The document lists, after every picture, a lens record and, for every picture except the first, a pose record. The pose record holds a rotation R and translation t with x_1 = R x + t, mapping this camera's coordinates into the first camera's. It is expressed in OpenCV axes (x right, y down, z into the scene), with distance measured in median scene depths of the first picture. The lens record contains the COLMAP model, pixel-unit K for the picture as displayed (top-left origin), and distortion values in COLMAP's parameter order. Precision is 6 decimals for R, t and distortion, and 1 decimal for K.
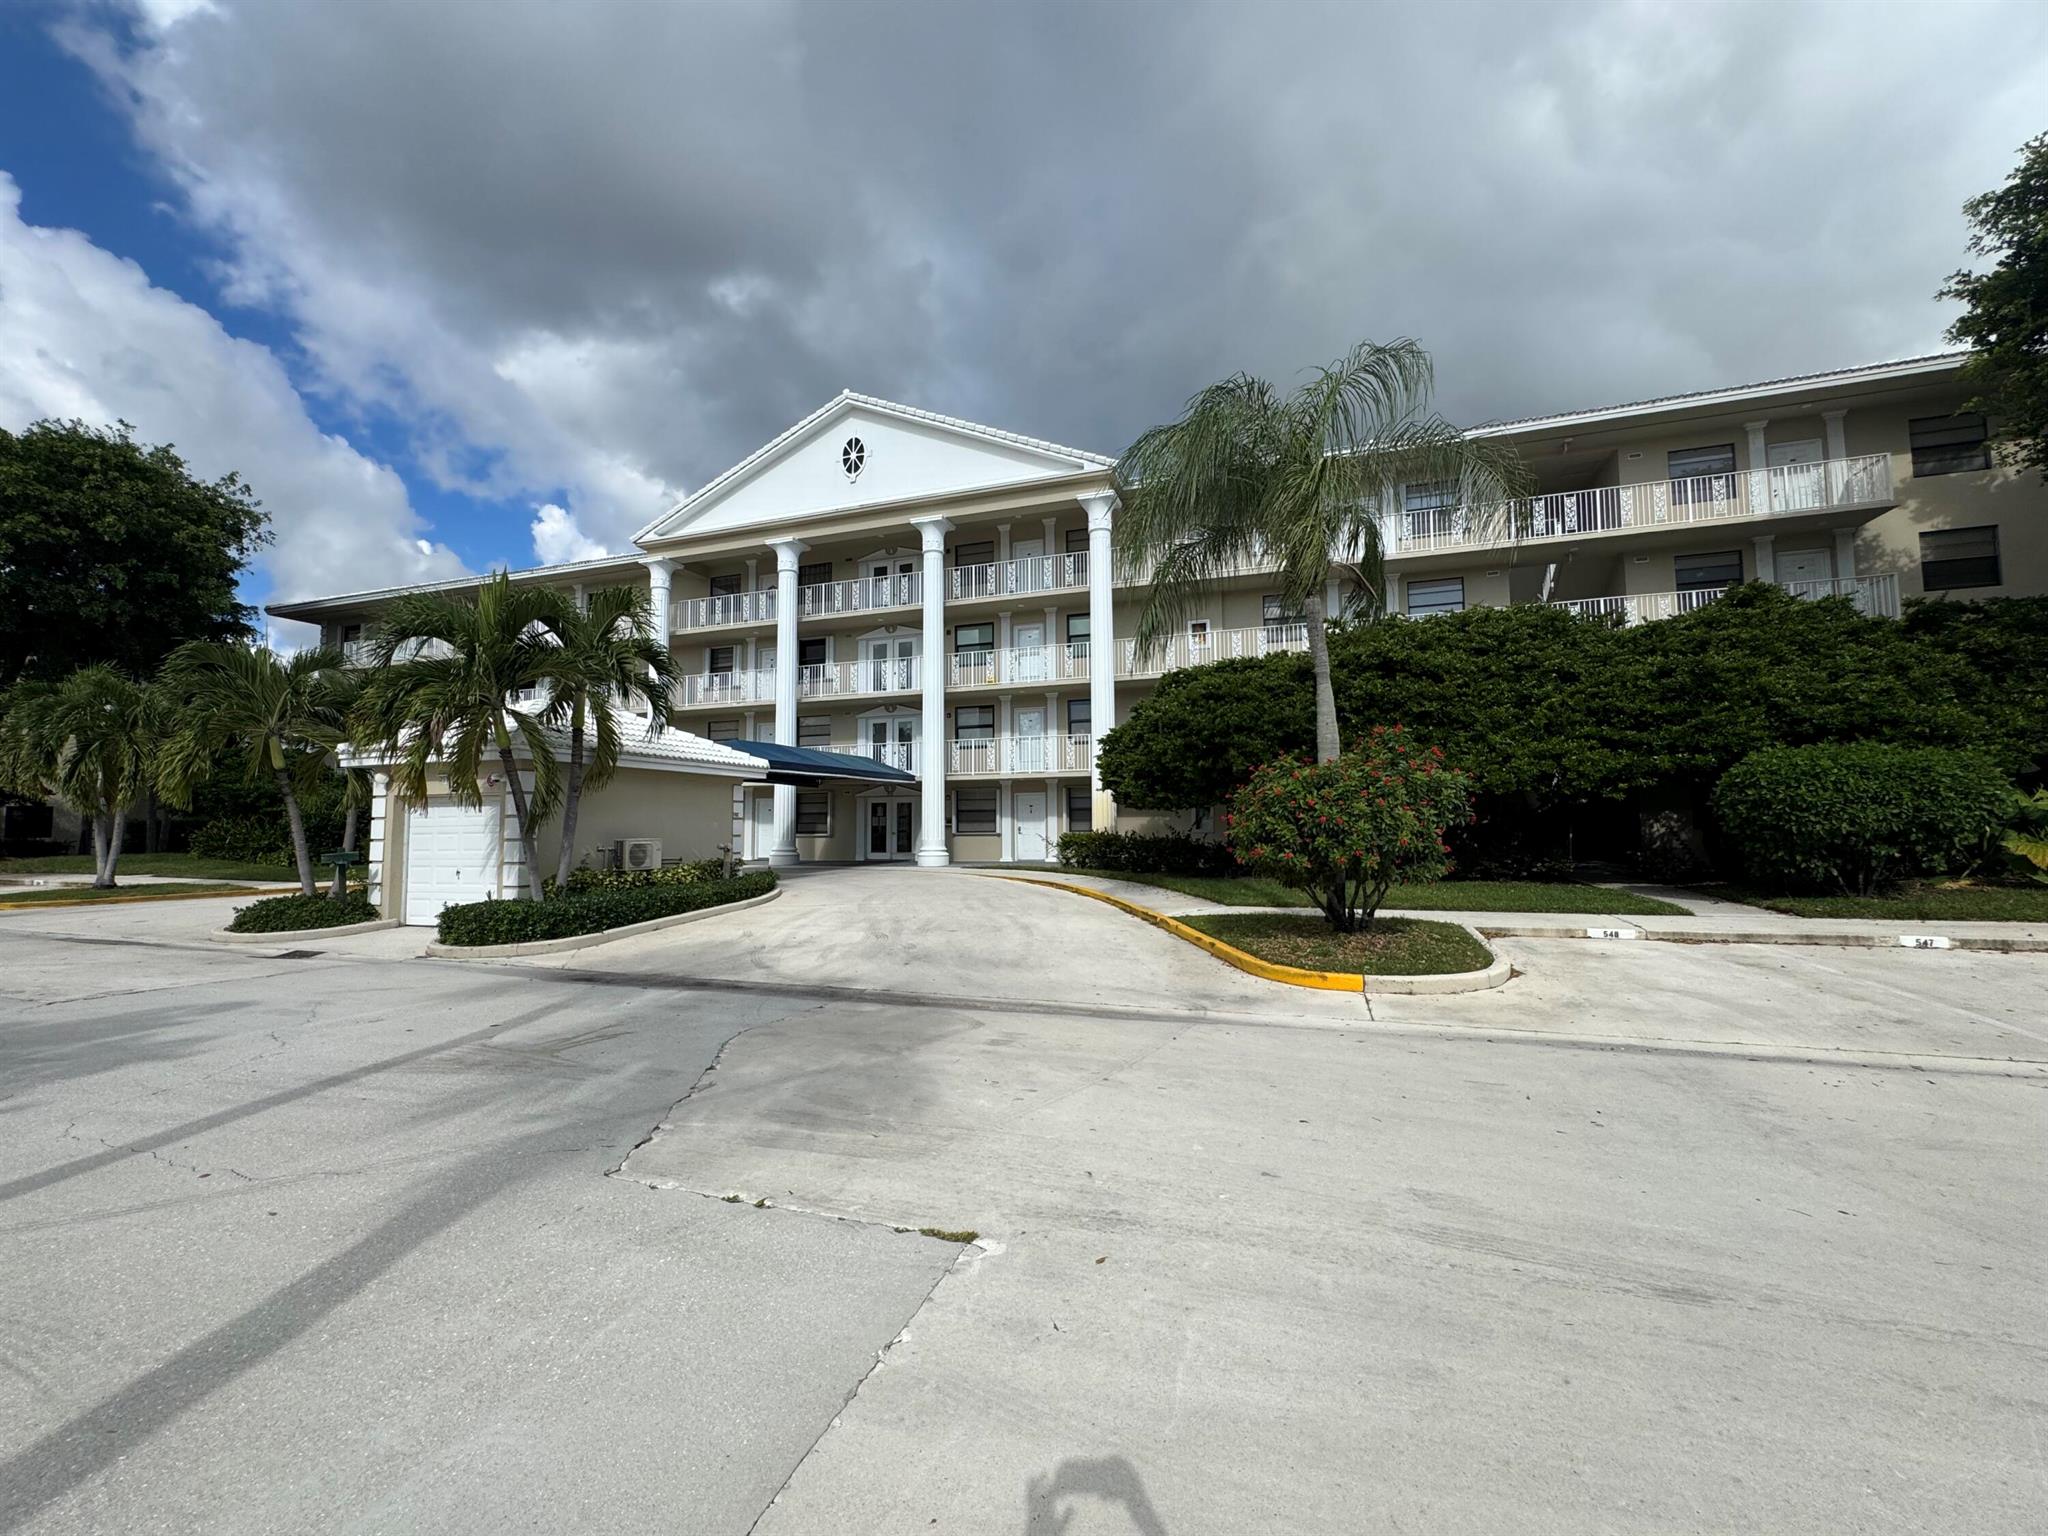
lens RADIAL K [[812.2, 0, 1040.5], [0, 812.2, 760.8], [0, 0, 1]] dist [-0.003117, 0.002204]
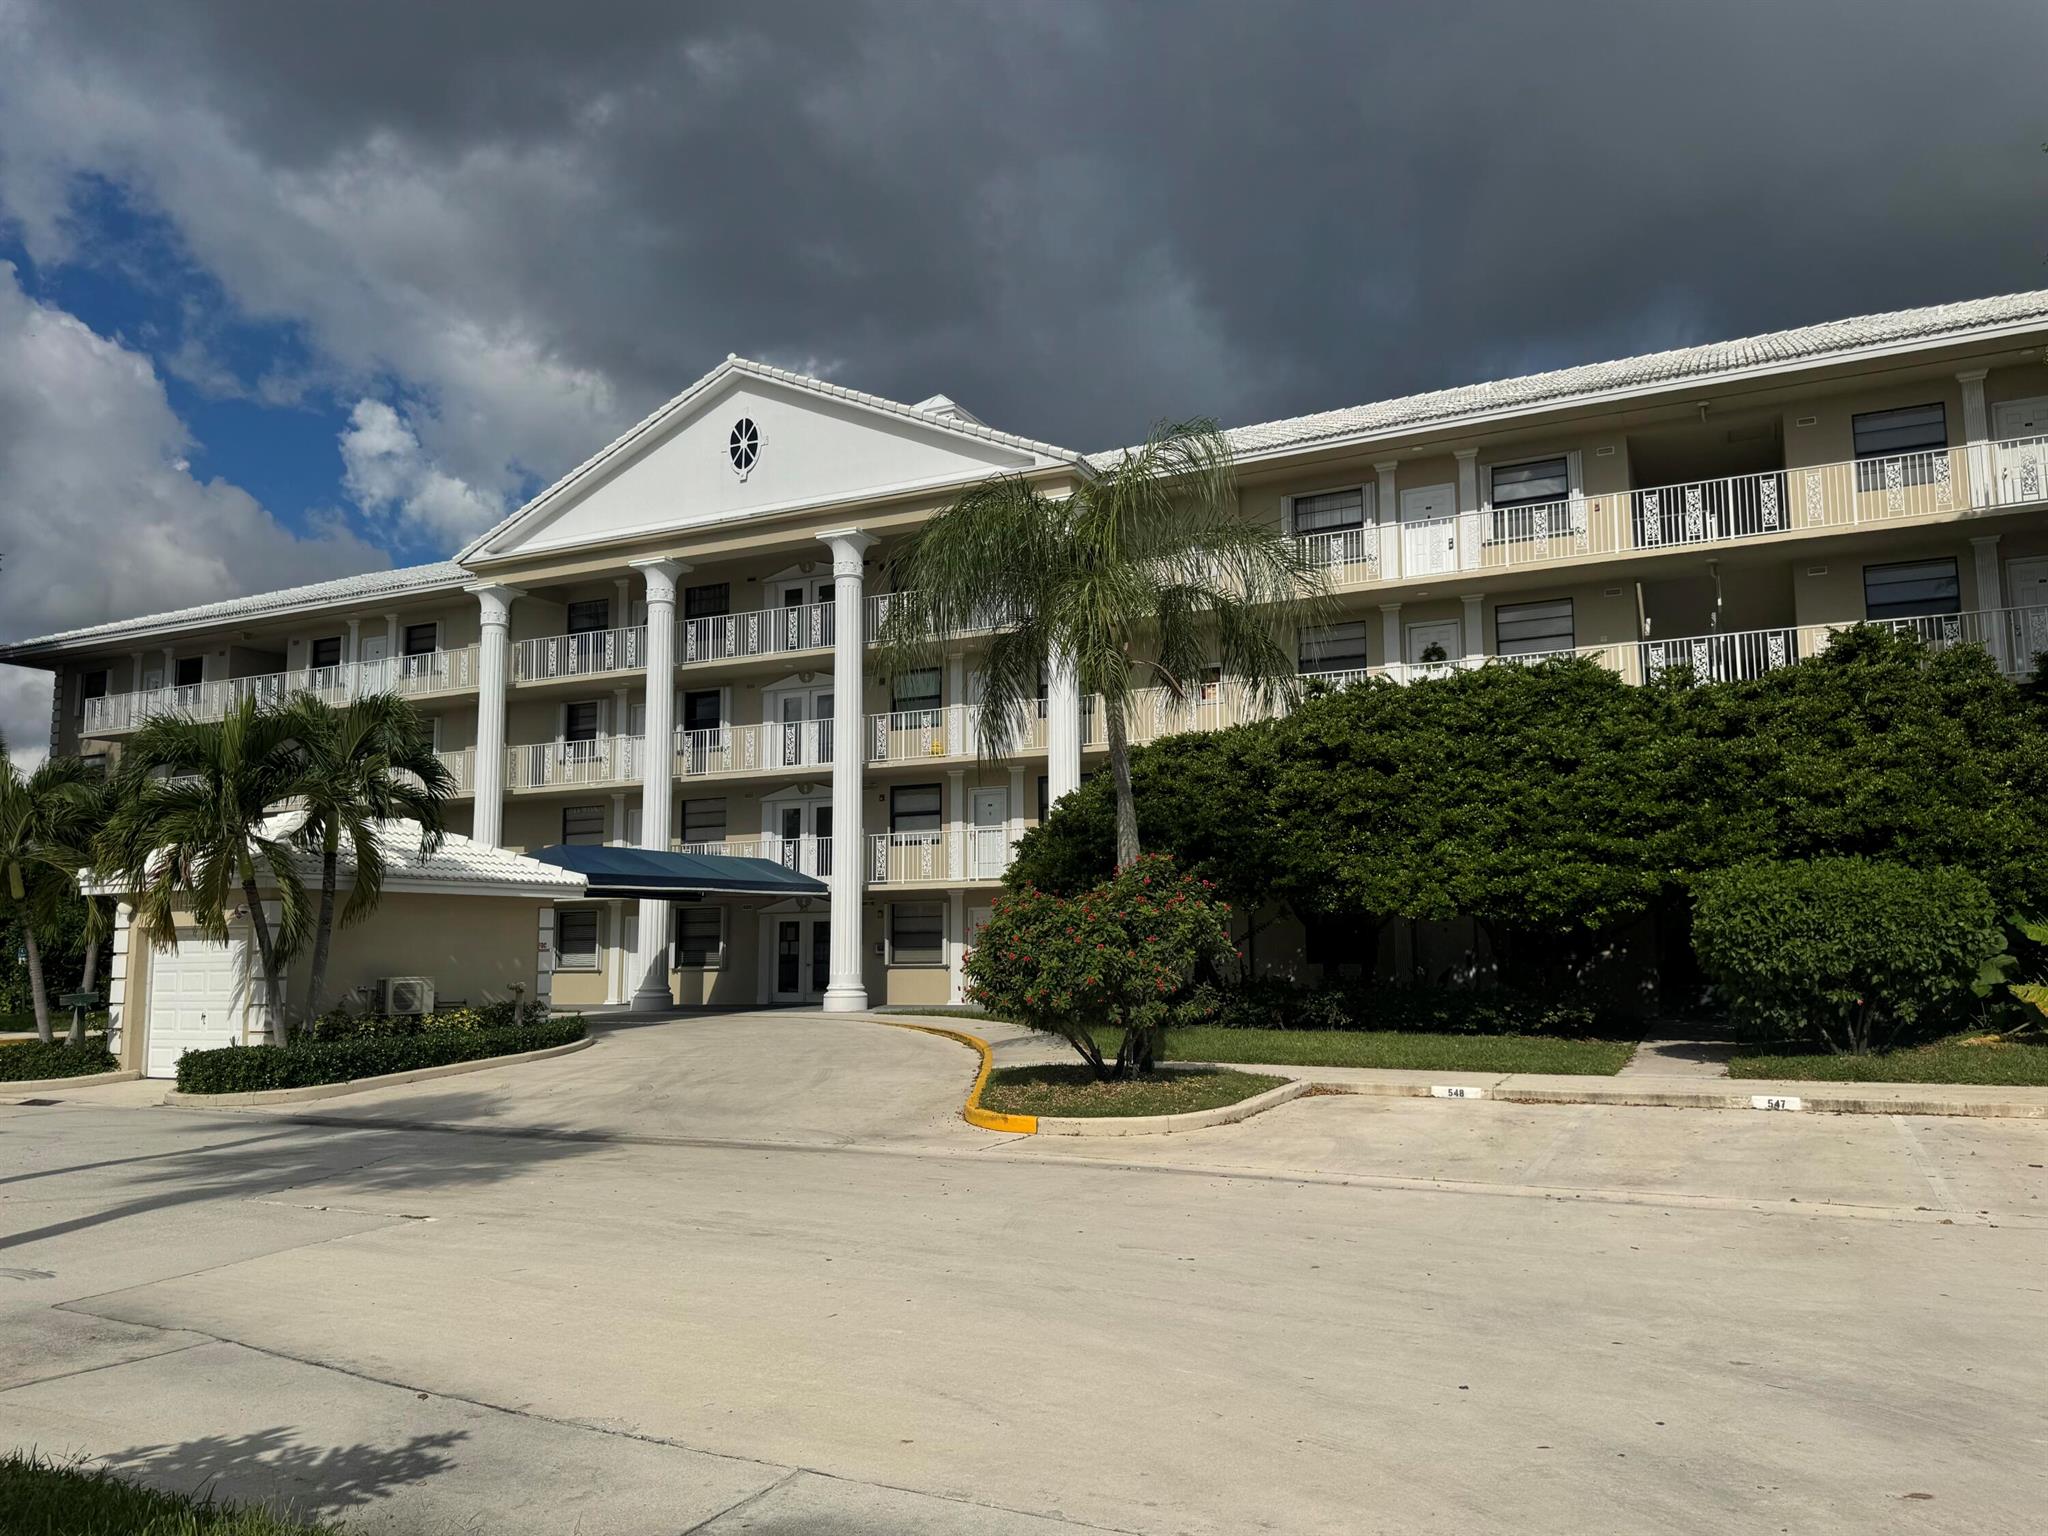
lens RADIAL K [[1429.1, 0, 1067.2], [0, 1429.1, 776.7], [0, 0, 1]] dist [0.055557, -0.052149]
pose [[0.993585, -0.013726, -0.112250, 0.290792], [0.009467, 0.999218, -0.038382, -0.038846], [0.112689, 0.037073, 0.992938, -0.342925]]
